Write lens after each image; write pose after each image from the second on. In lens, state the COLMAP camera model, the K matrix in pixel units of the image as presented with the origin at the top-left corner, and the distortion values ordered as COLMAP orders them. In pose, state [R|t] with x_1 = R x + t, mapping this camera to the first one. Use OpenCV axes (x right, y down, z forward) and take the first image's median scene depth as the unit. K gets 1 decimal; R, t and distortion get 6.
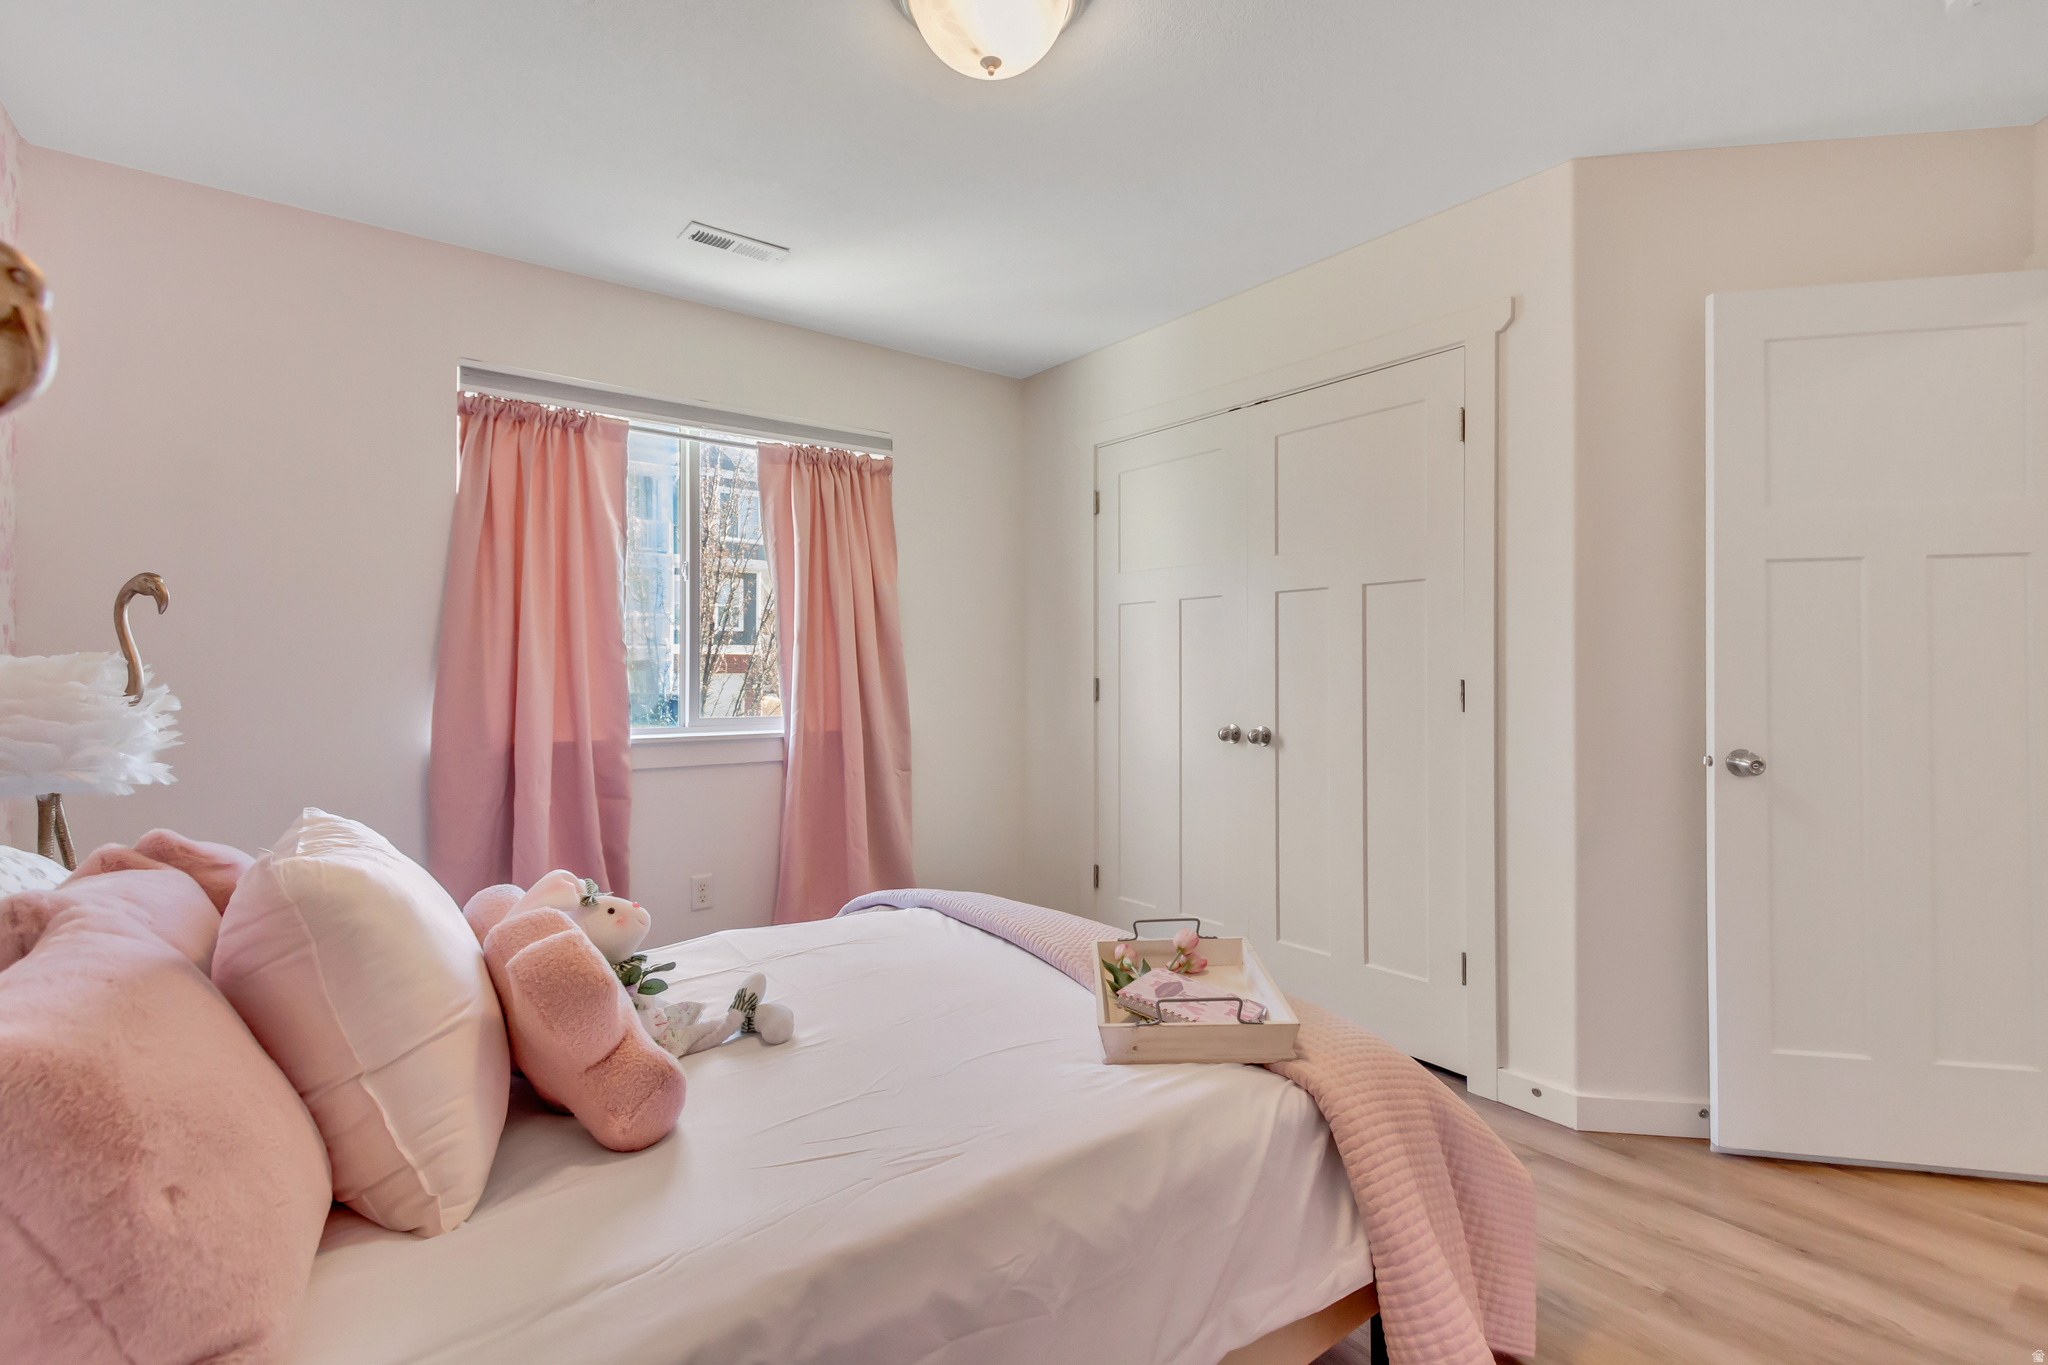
lens RADIAL K [[943.3, 0, 1017.3], [0, 943.3, 679.7], [0, 0, 1]] dist [0.008344, -0.002168]
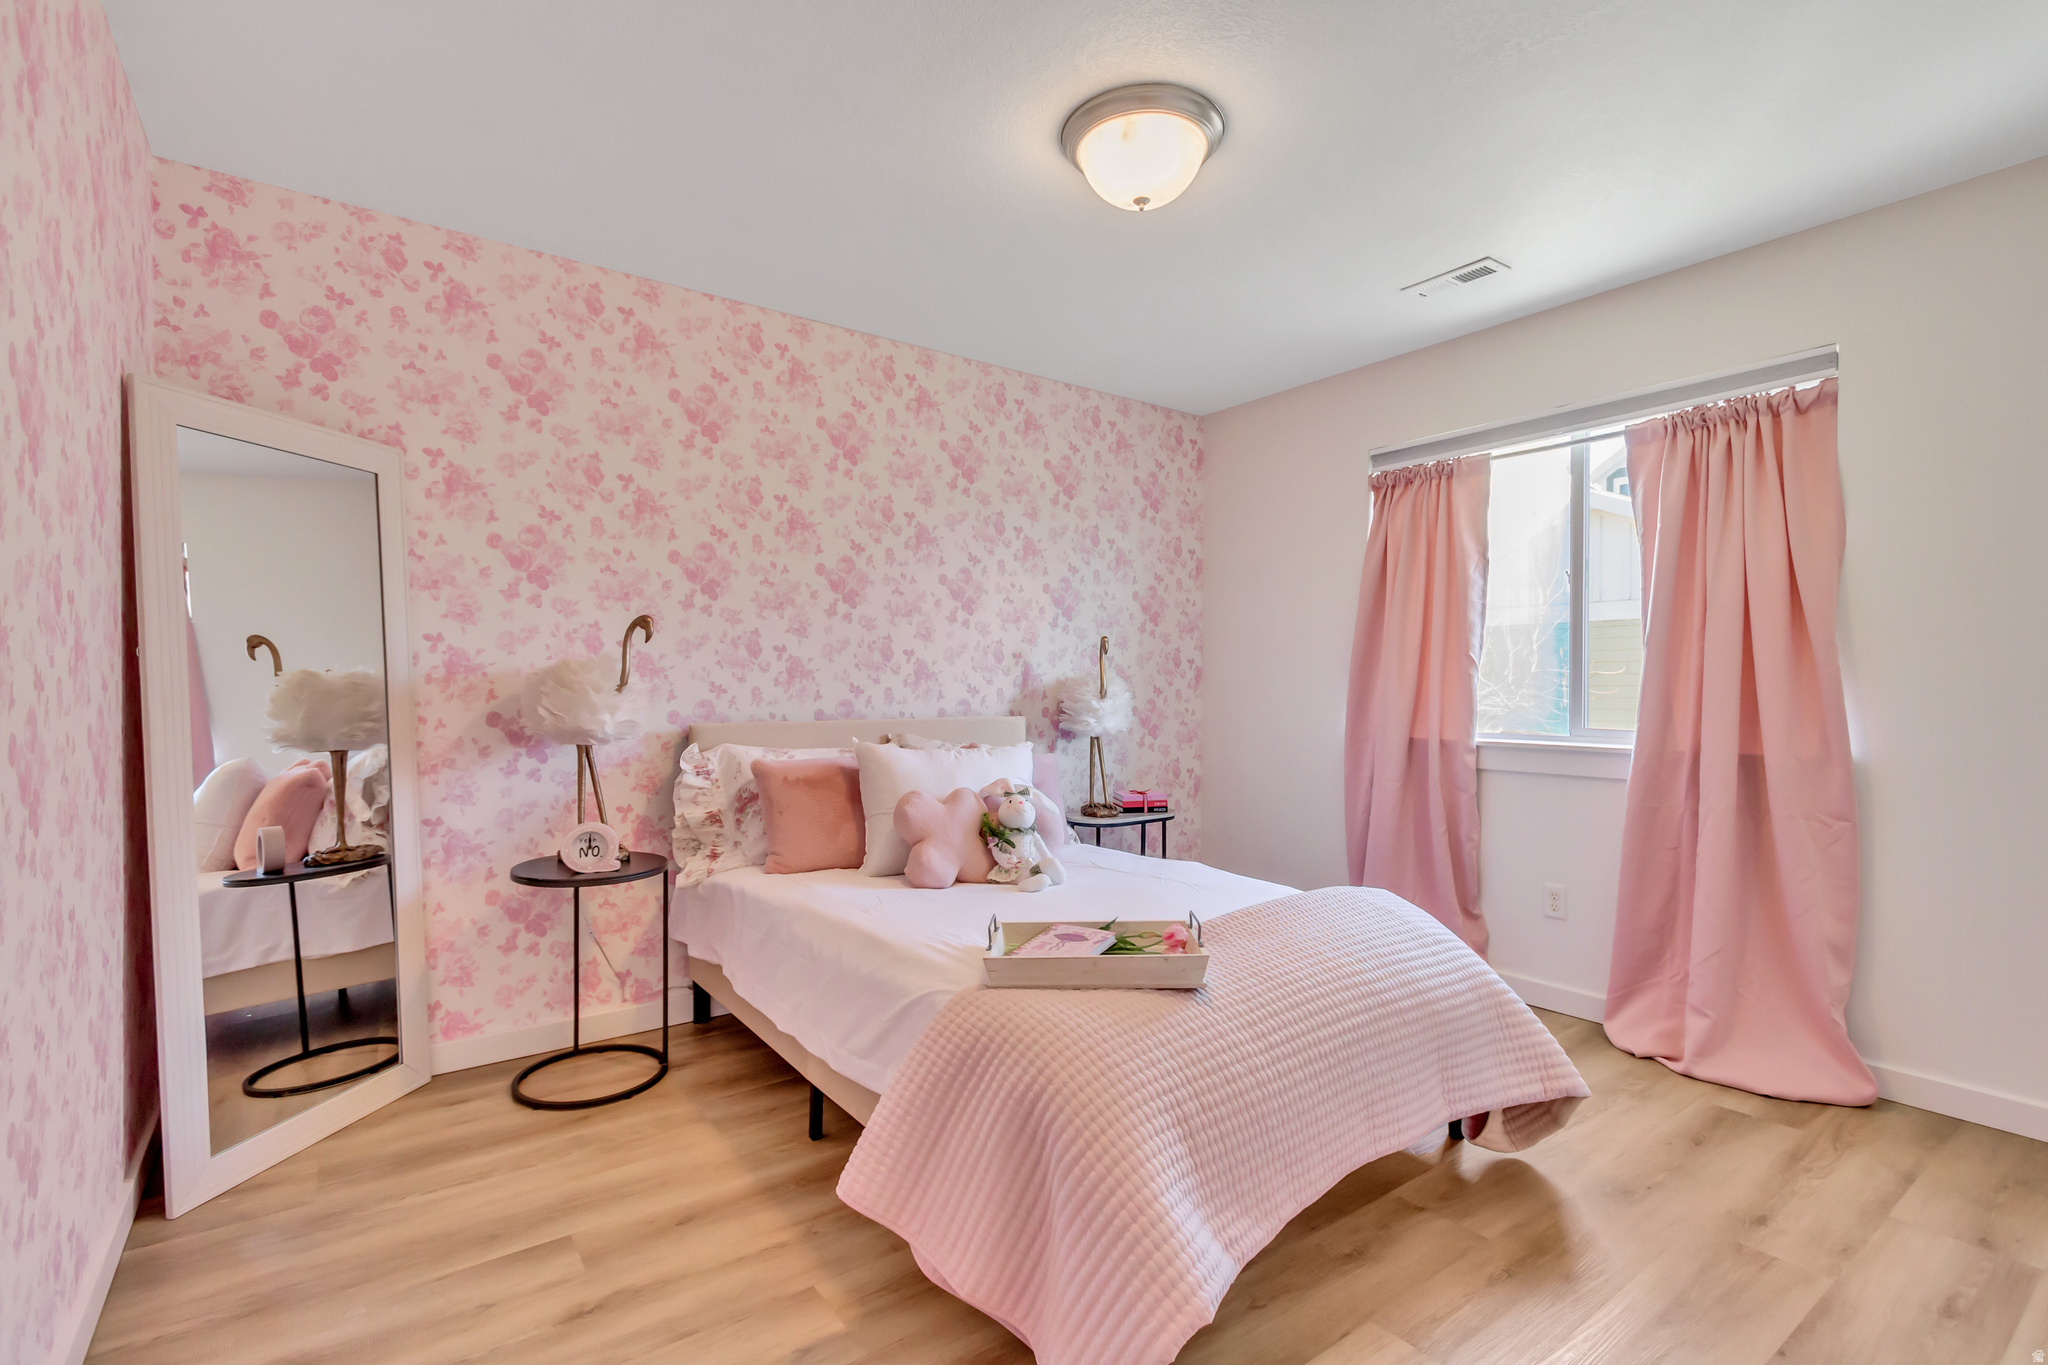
lens RADIAL K [[943.3, 0, 1040.6], [0, 943.3, 697.6], [0, 0, 1]] dist [0.008344, -0.002168]
pose [[-0.015296, 0.015428, -0.999764, 0.661224], [-0.007732, 0.999849, 0.015548, -0.001450], [0.999853, 0.007968, -0.015174, 0.465987]]
